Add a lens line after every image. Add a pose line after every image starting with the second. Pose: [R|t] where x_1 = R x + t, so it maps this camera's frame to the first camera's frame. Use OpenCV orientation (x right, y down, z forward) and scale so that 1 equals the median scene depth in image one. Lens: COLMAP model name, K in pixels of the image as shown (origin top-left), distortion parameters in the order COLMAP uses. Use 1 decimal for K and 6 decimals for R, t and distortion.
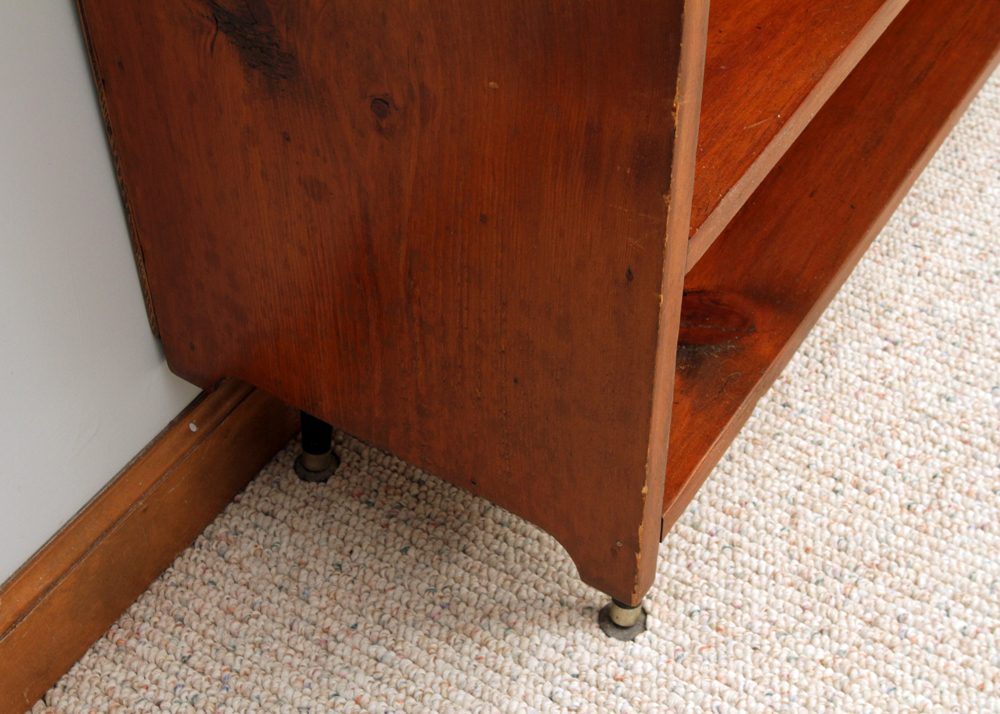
lens RADIAL K [[1642.2, 0, 491.4], [0, 1642.2, 356.6], [0, 0, 1]] dist [-0.015229, 0.000000]
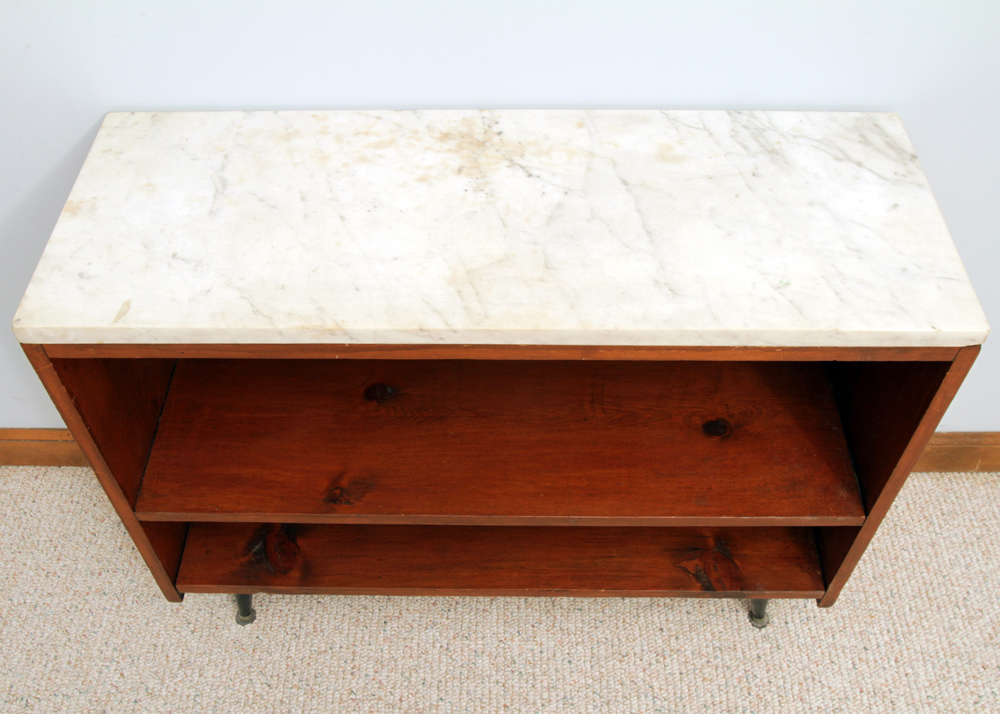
lens RADIAL K [[986.0, 0, 497.0], [0, 986.0, 355.5], [0, 0, 1]] dist [-0.069012, 0.000000]
pose [[0.530405, 0.655151, -0.538003, 0.681824], [-0.611448, 0.735233, 0.292514, -0.658973], [0.587198, 0.173810, 0.790562, 0.004107]]
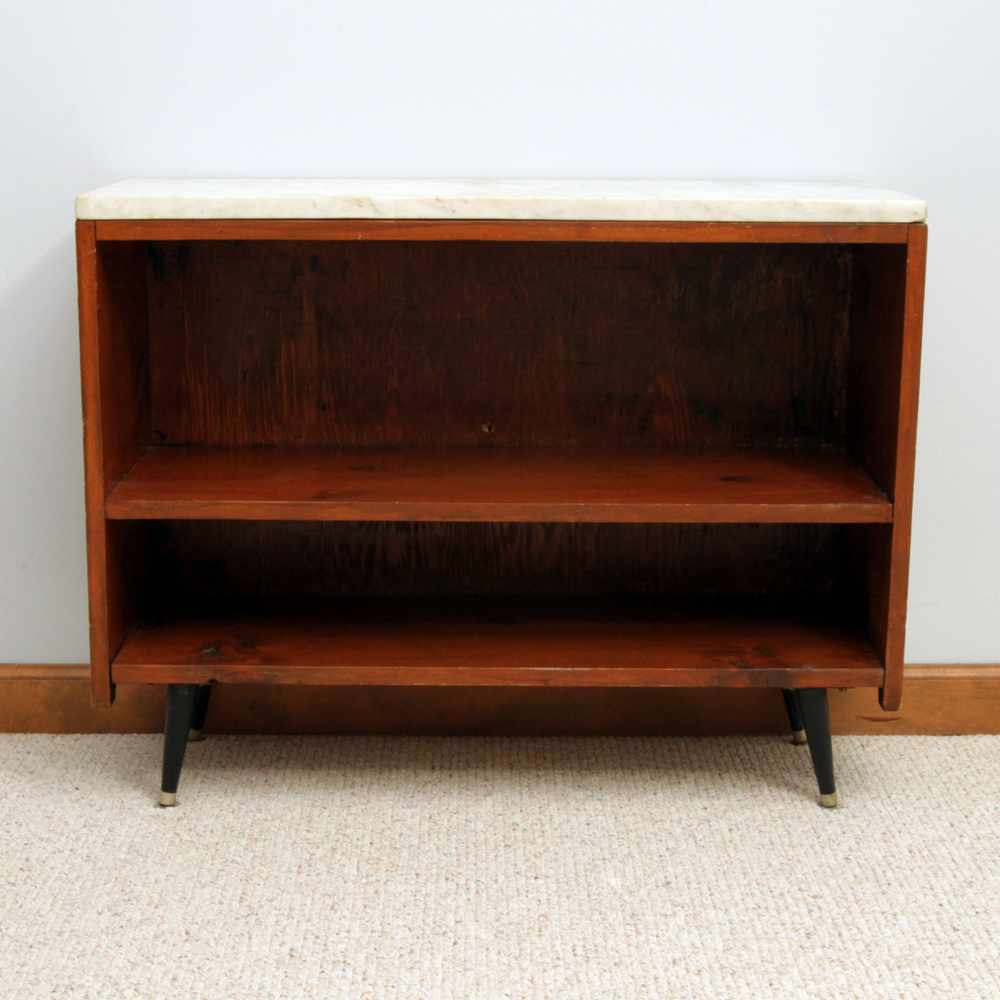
lens RADIAL K [[2094.6, 0, 501.3], [0, 2094.6, 508.0], [0, 0, 1]] dist [-0.095825, 0.000000]
pose [[0.548434, 0.198353, -0.812328, 1.829287], [-0.612573, 0.756564, -0.228835, 0.181183], [0.569188, 0.623111, 0.536431, -0.231500]]
